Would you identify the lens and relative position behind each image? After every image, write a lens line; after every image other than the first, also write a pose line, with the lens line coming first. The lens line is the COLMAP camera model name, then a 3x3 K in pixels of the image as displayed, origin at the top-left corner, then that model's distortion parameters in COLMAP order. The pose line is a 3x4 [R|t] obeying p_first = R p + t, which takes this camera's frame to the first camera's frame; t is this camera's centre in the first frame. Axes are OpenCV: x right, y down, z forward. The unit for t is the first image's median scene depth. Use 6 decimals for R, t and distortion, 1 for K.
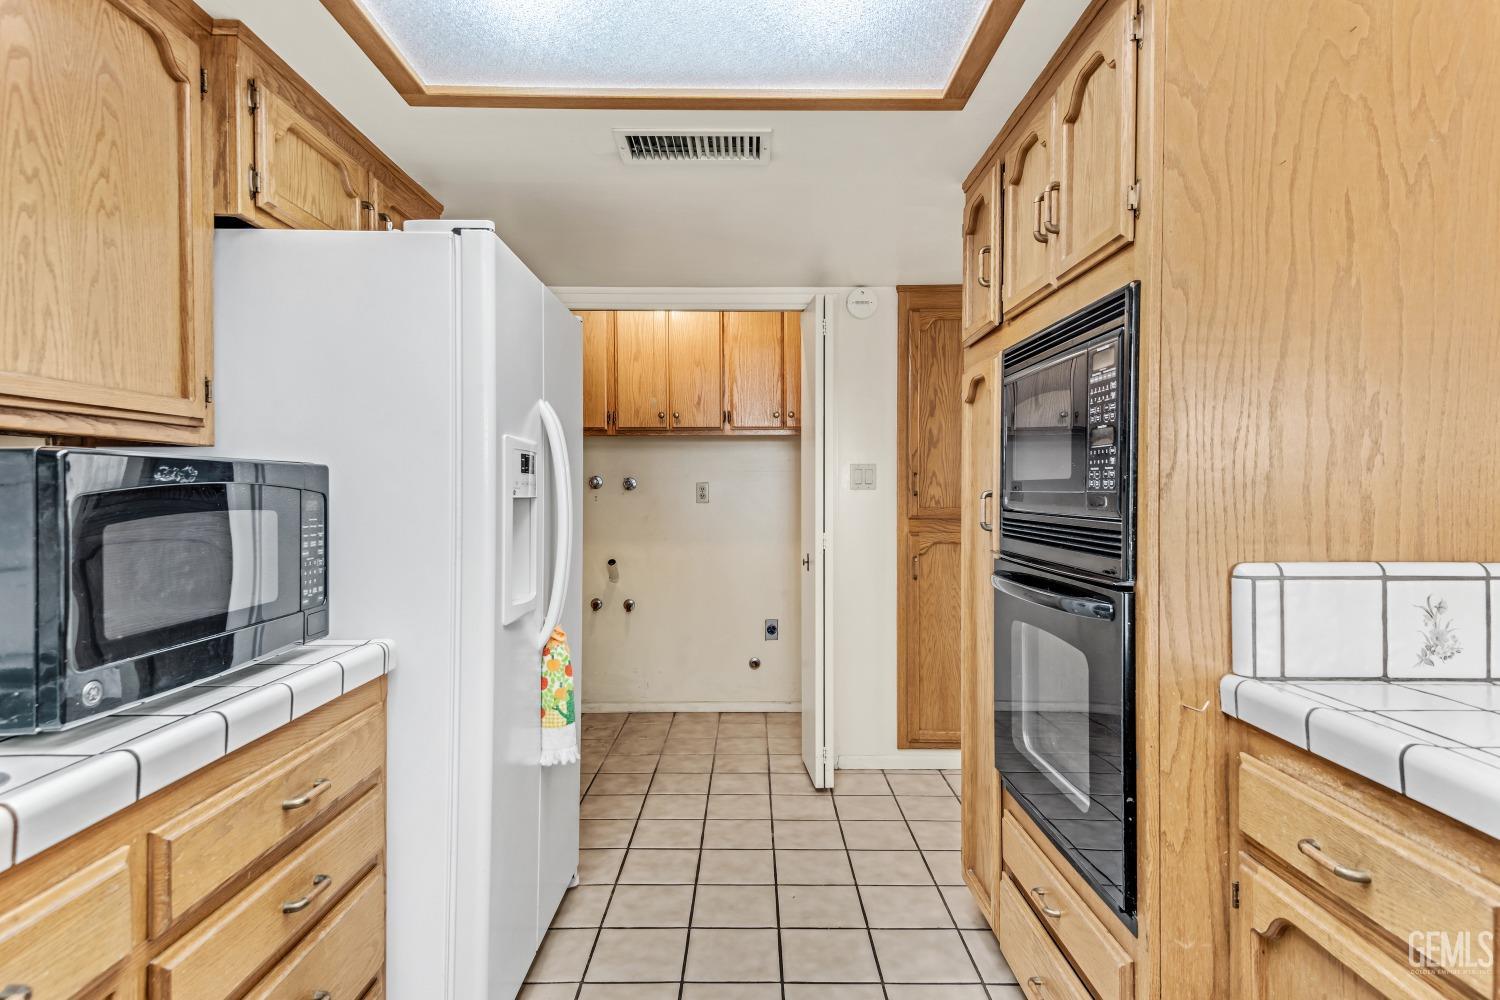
lens RADIAL K [[833.5, 0, 751.8], [0, 833.5, 493.6], [0, 0, 1]] dist [0.024346, -0.000760]
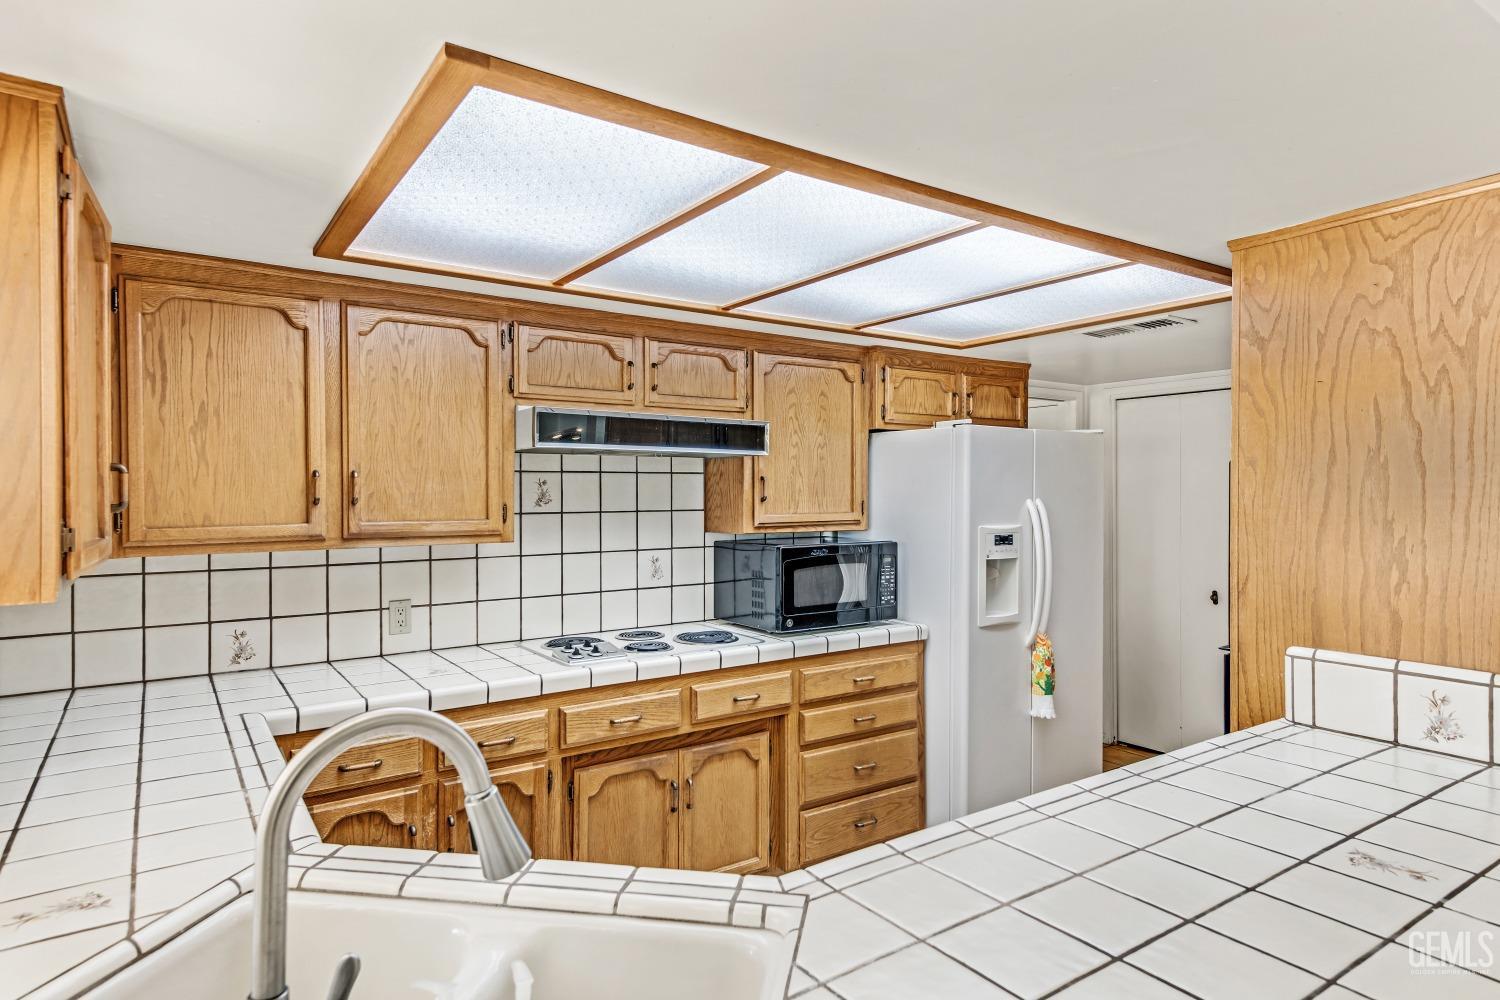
lens RADIAL K [[860.9, 0, 750.0], [0, 860.9, 500.0], [0, 0, 1]] dist [-0.000697, -0.000729]
pose [[0.560584, 0.014008, -0.827979, 1.314042], [-0.008040, 0.999902, 0.011473, -0.190812], [0.828059, 0.000226, 0.560641, -0.679592]]
